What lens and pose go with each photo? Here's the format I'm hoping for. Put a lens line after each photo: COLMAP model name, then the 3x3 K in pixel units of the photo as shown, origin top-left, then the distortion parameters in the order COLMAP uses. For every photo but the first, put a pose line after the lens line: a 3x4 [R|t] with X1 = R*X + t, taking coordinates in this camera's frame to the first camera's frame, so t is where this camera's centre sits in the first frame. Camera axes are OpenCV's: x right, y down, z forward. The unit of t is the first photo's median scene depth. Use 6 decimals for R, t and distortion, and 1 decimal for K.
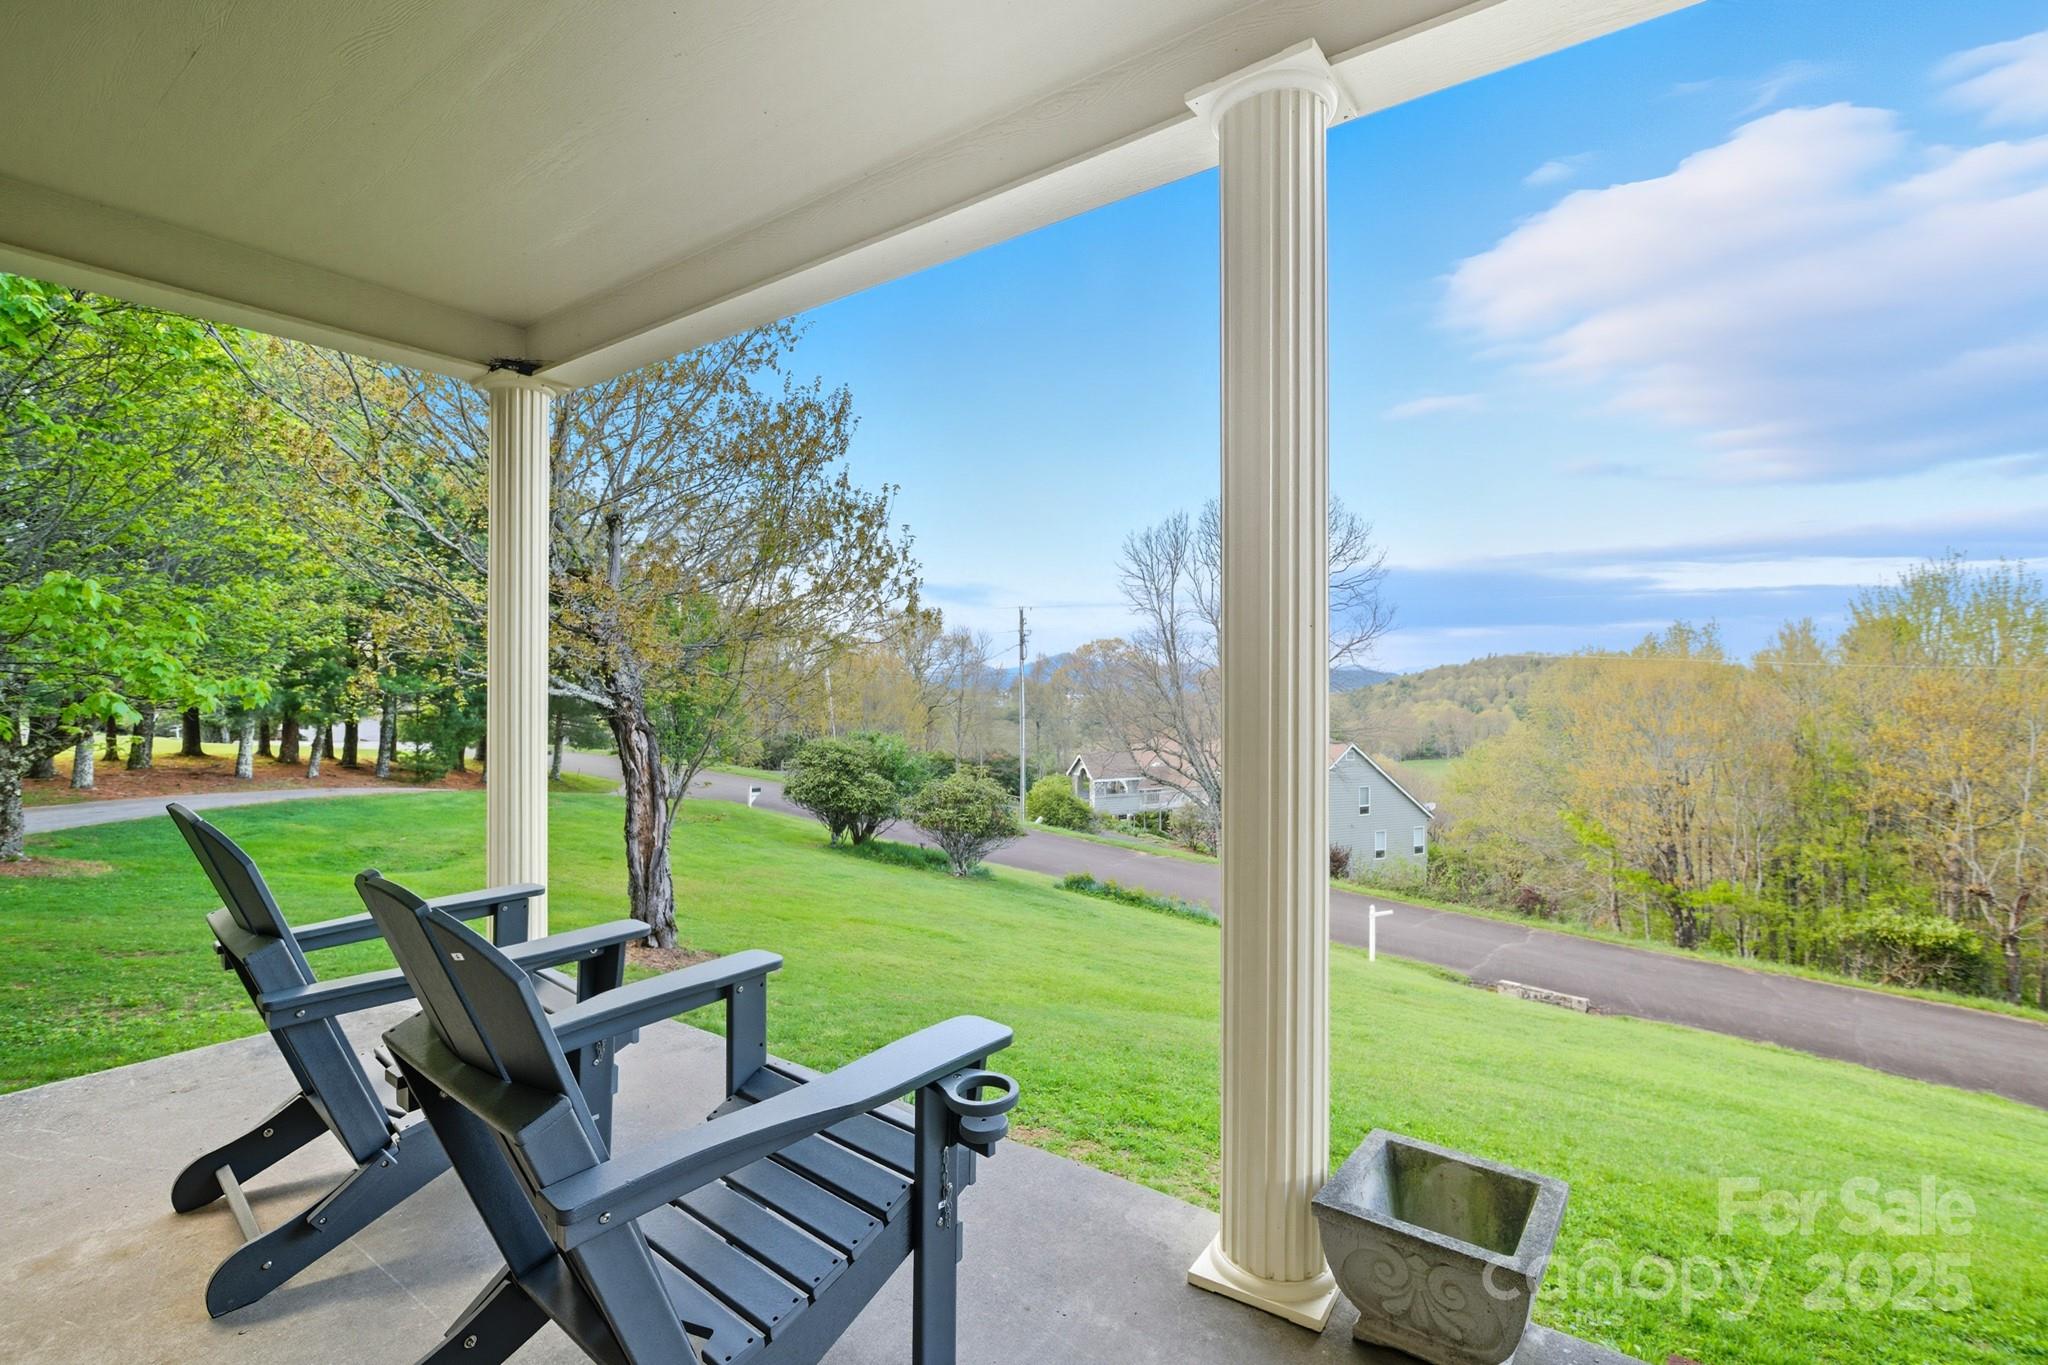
lens RADIAL K [[912.3, 0, 1024.0], [0, 912.3, 682.5], [0, 0, 1]] dist [0.001441, 0.000437]
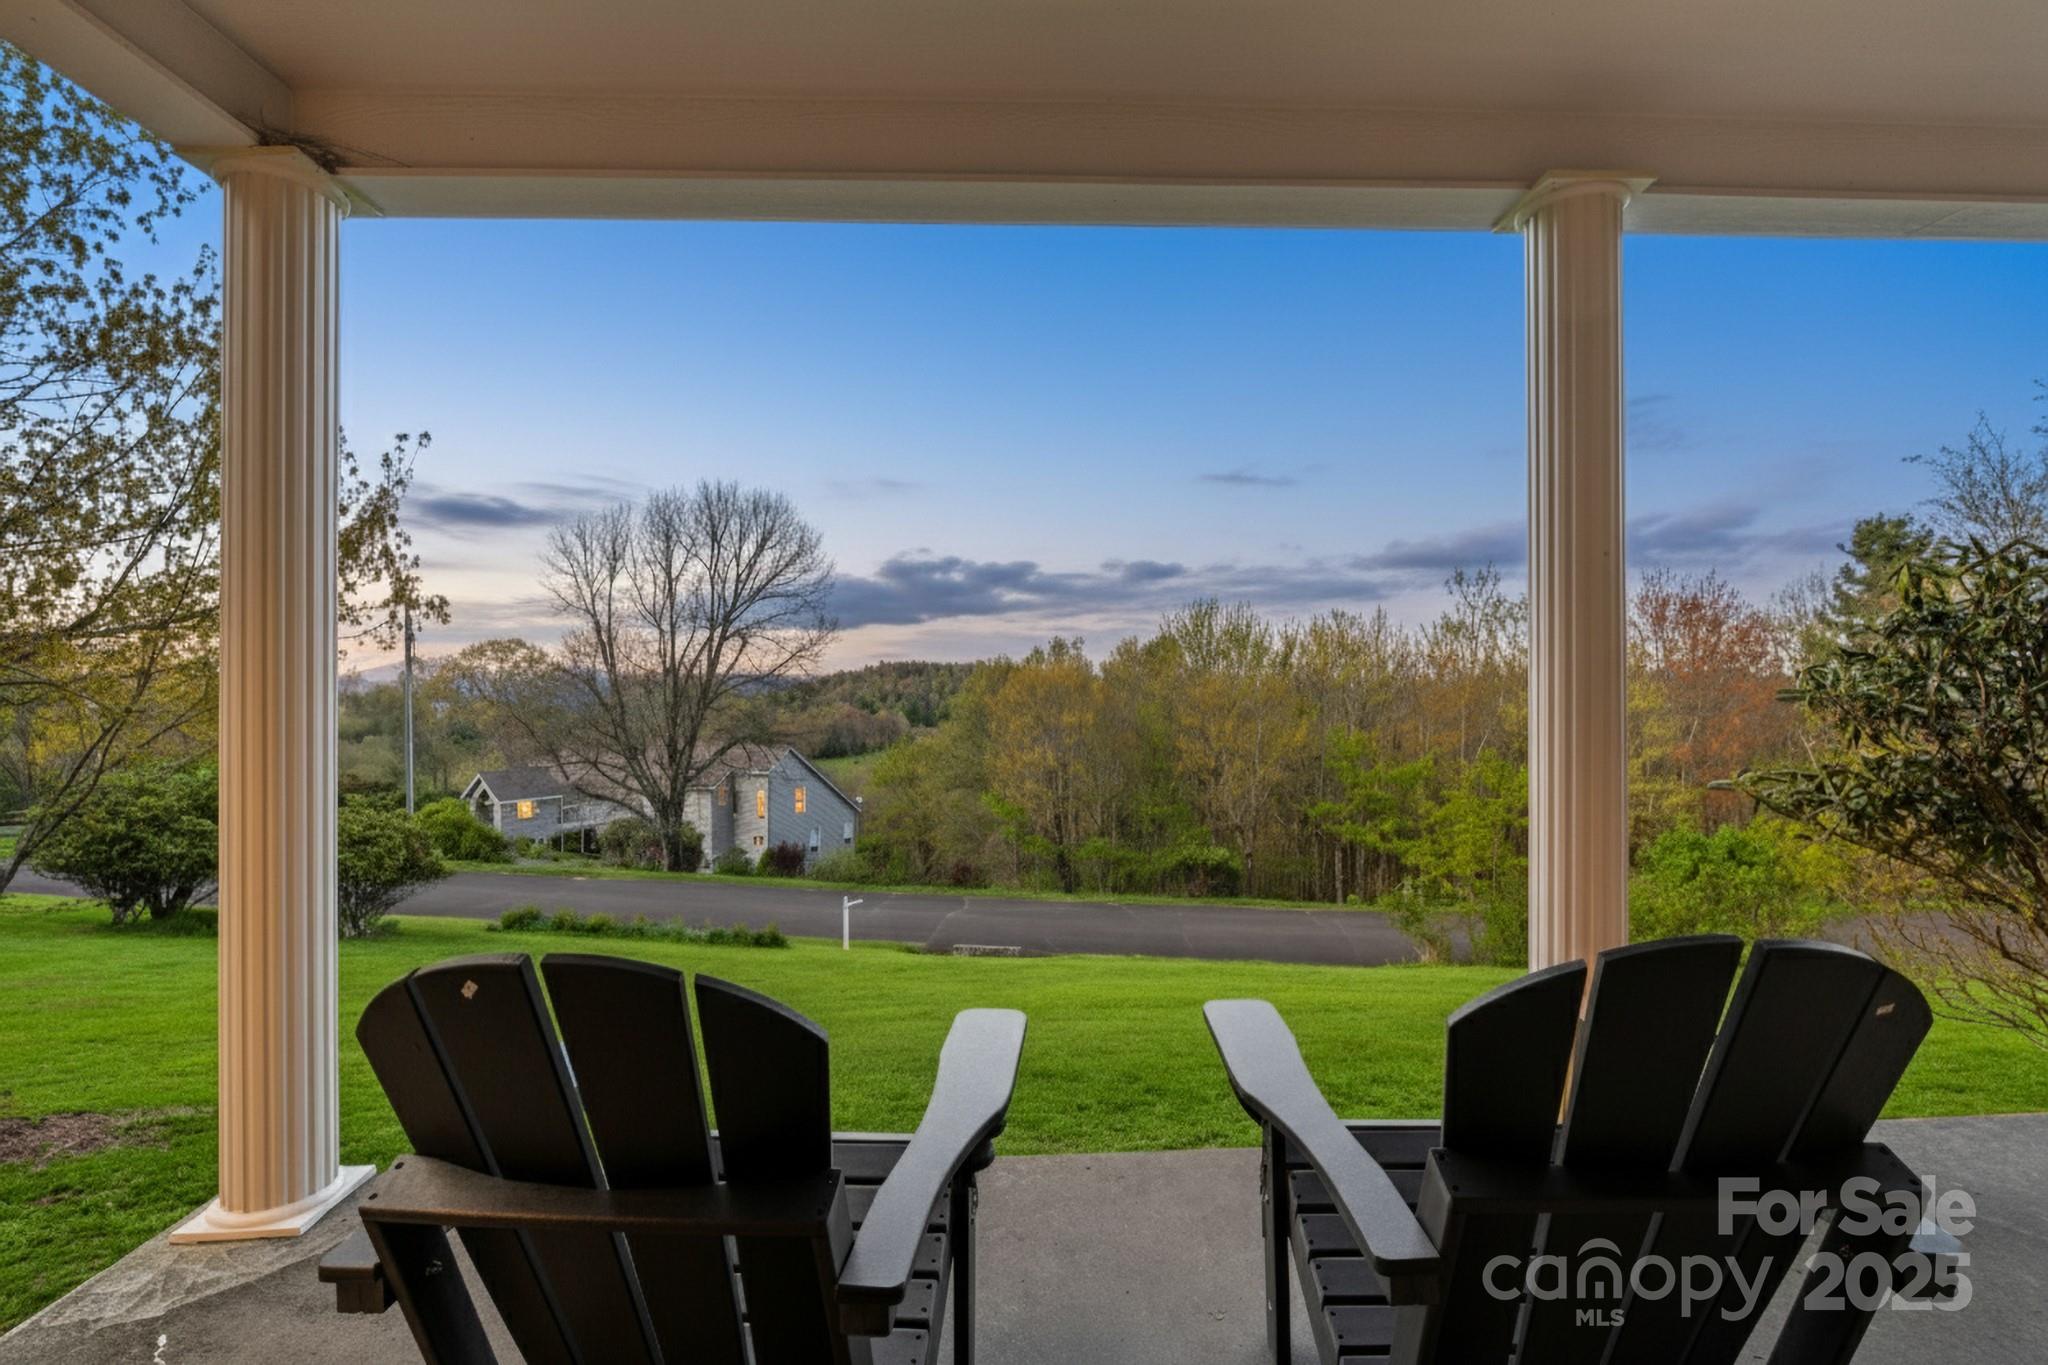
lens RADIAL K [[891.5, 0, 1024.0], [0, 891.5, 682.5], [0, 0, 1]] dist [-0.000052, -0.000055]
pose [[0.802329, -0.004271, 0.596867, -0.102057], [0.008529, 0.999954, -0.004309, 0.000058], [-0.596821, 0.008548, 0.802329, 0.052213]]
